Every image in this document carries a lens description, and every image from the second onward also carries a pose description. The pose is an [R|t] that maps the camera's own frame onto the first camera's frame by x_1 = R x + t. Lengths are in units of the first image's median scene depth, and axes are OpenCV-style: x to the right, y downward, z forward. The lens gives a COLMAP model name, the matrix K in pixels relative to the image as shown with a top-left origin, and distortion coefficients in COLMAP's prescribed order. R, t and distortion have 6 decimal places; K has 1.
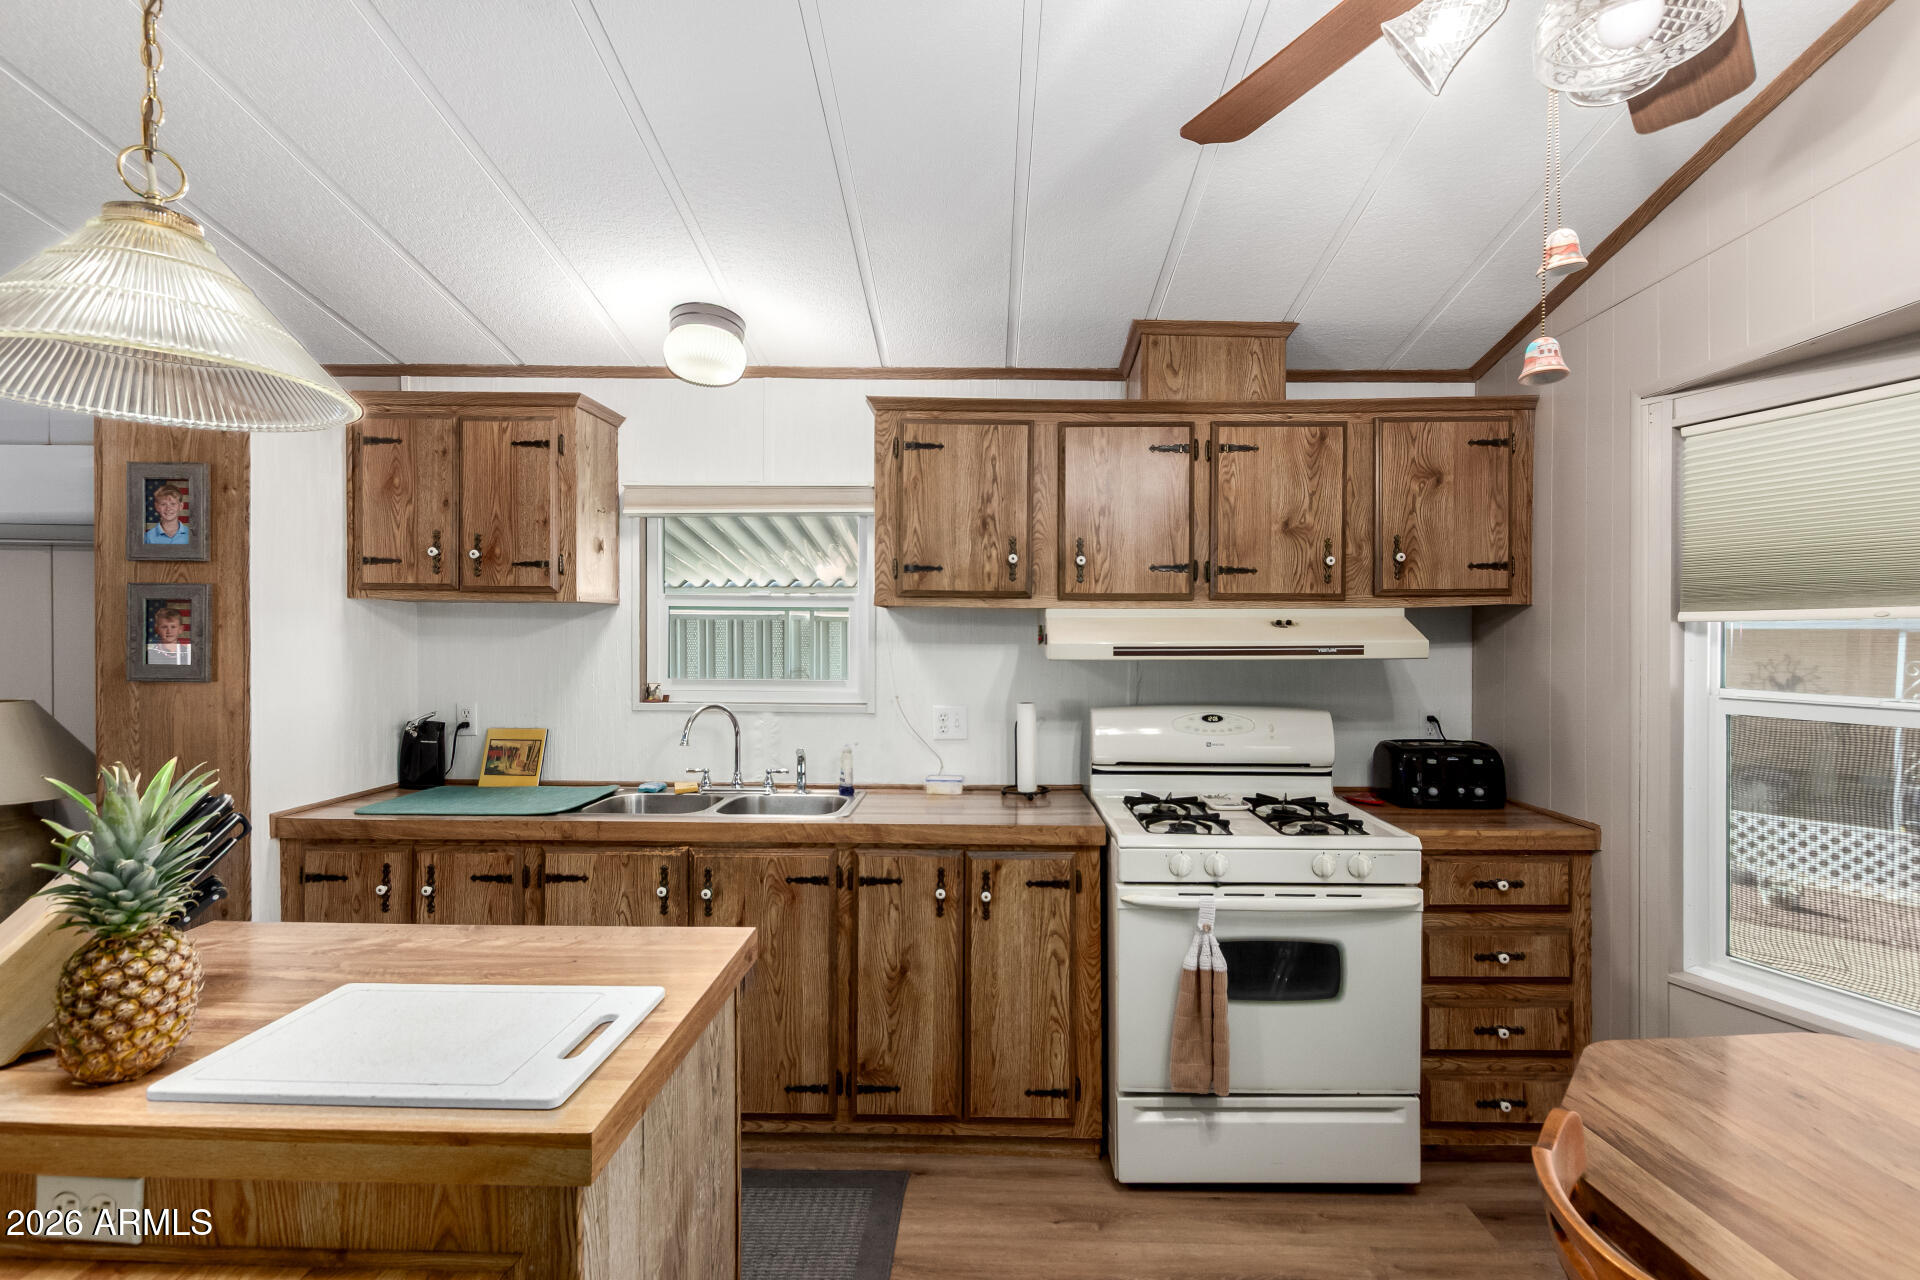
lens RADIAL K [[897.6, 0, 960.0], [0, 897.6, 640.0], [0, 0, 1]] dist [0.002966, 0.000267]
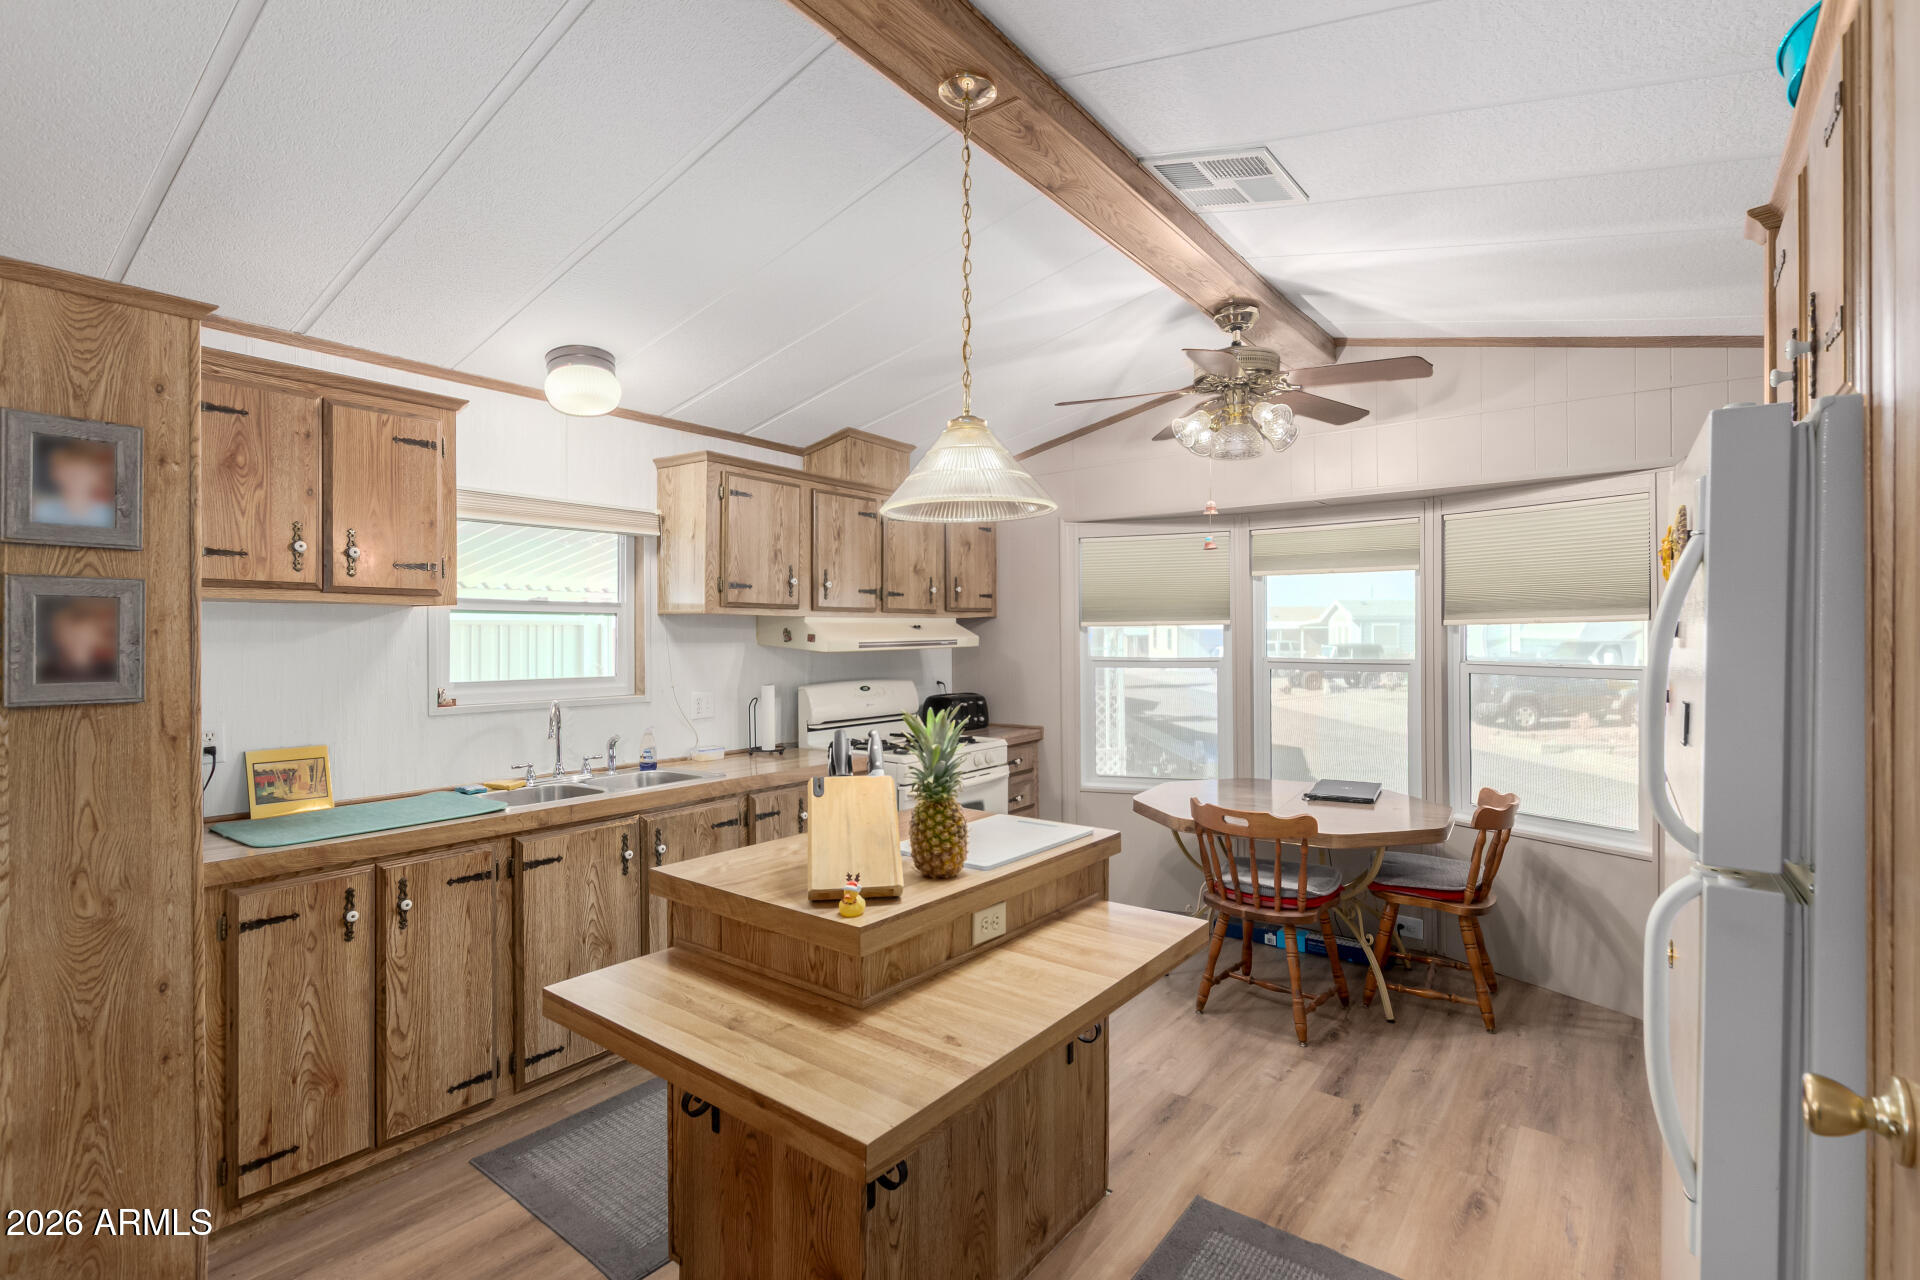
lens RADIAL K [[897.6, 0, 960.0], [0, 897.6, 640.0], [0, 0, 1]] dist [0.002966, 0.000267]
pose [[0.592281, -0.012076, 0.805641, -0.920960], [0.012001, 0.999909, 0.006166, -0.003817], [-0.805642, 0.006016, 0.592372, -0.048130]]
